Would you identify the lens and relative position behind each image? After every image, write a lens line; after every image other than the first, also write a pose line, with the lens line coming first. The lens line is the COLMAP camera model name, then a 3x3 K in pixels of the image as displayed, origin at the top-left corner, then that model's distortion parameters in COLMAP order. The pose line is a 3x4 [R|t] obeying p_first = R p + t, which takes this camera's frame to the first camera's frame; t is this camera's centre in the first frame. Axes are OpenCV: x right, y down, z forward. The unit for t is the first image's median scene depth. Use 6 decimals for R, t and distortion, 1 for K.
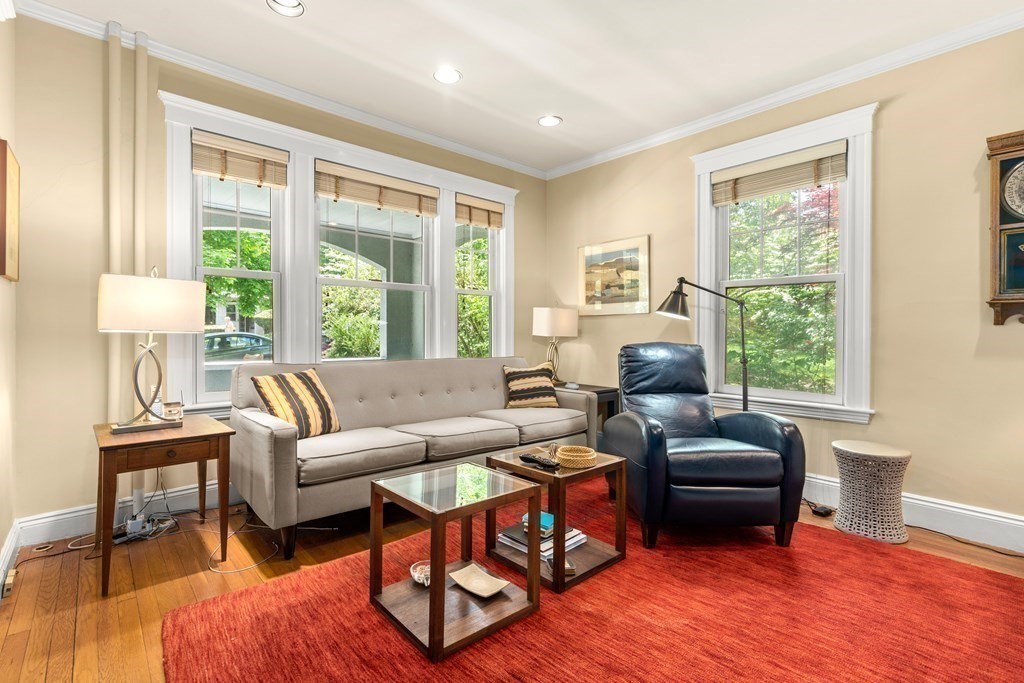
lens RADIAL K [[472.3, 0, 508.8], [0, 472.3, 332.7], [0, 0, 1]] dist [0.000550, 0.000568]
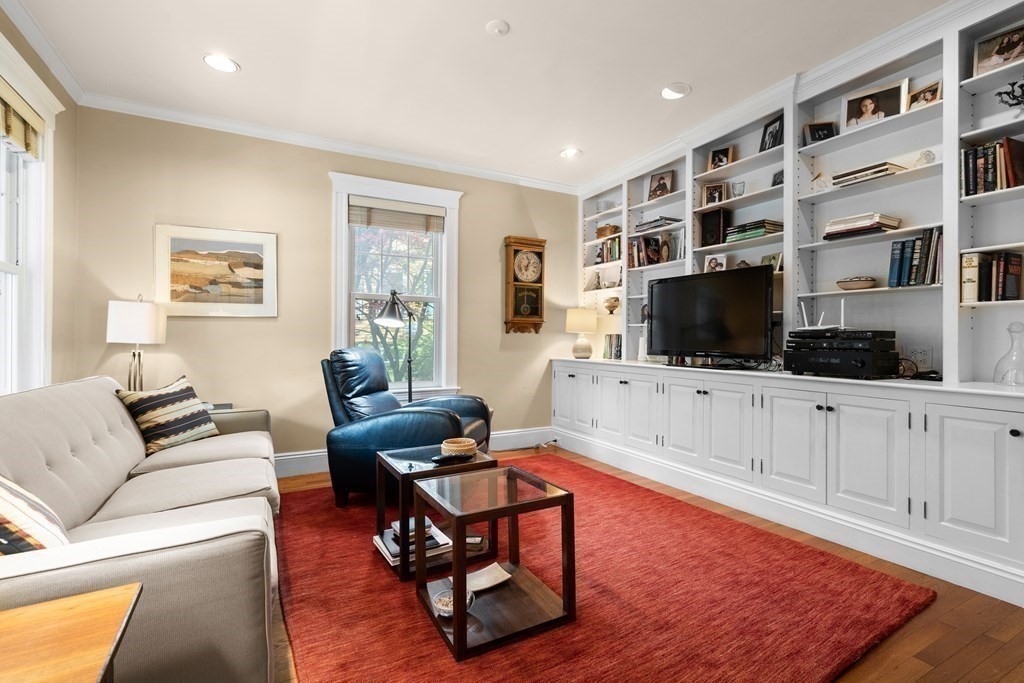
lens RADIAL K [[472.3, 0, 509.6], [0, 472.3, 342.0], [0, 0, 1]] dist [0.000550, 0.000568]
pose [[0.223024, -0.003763, 0.974806, -0.532346], [0.007698, 0.999968, 0.002099, 0.008600], [-0.974783, 0.007036, 0.223046, 0.364400]]
